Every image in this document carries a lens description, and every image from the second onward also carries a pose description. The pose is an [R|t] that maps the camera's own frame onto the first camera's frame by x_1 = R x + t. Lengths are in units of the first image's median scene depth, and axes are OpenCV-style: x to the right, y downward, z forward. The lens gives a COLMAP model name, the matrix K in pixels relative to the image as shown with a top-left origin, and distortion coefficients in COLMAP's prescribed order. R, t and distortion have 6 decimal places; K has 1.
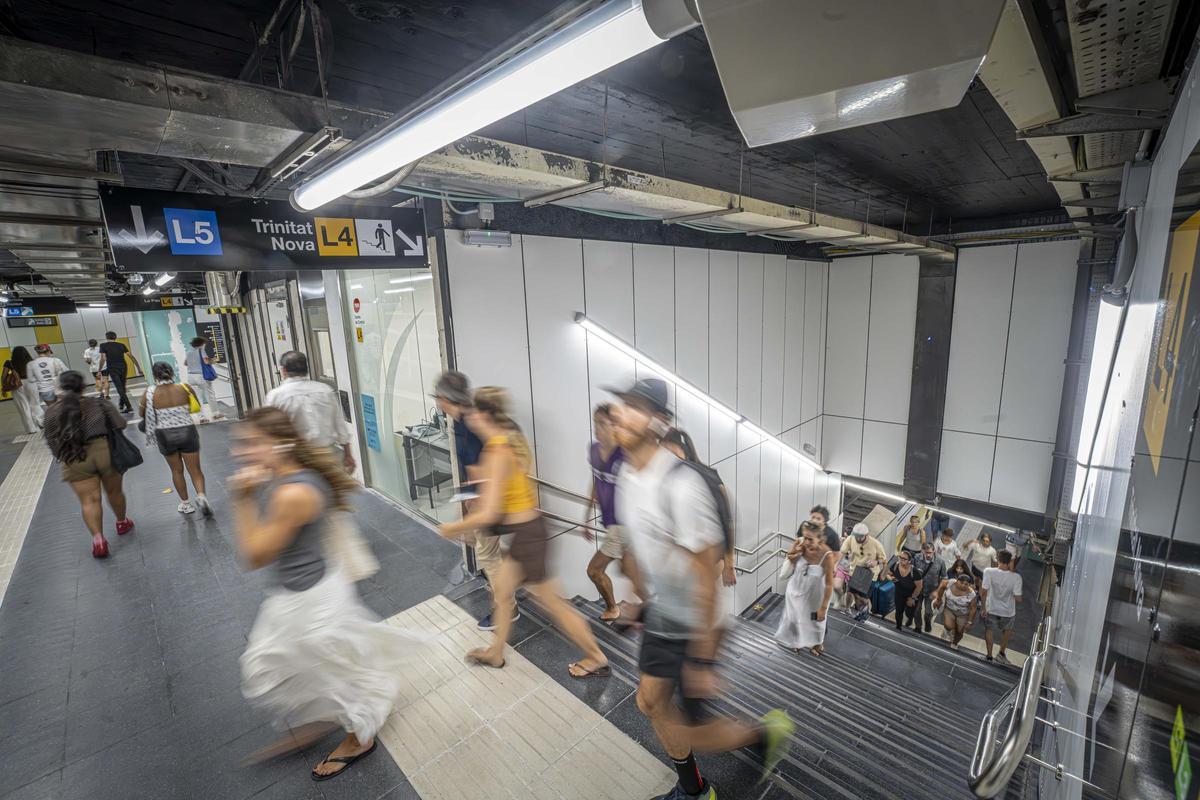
lens RADIAL K [[519.3, 0, 603.7], [0, 519.3, 406.8], [0, 0, 1]] dist [-0.001986, -0.000224]
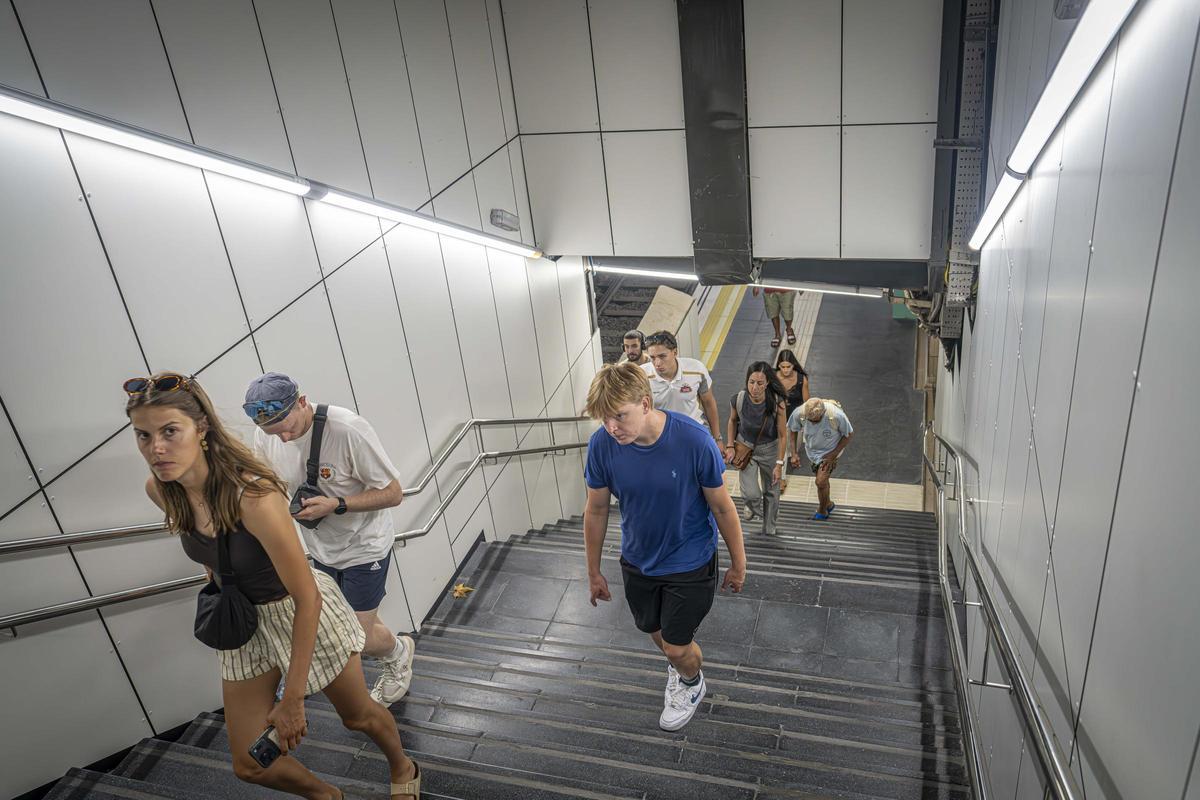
lens RADIAL K [[993.1, 0, 600.0], [0, 993.1, 400.0], [0, 0, 1]] dist [-0.016789, -0.002852]
pose [[0.891083, -0.268389, 0.365975, 0.122709], [0.164776, 0.942695, 0.290129, -0.007253], [-0.422870, -0.198225, 0.884244, 0.188996]]
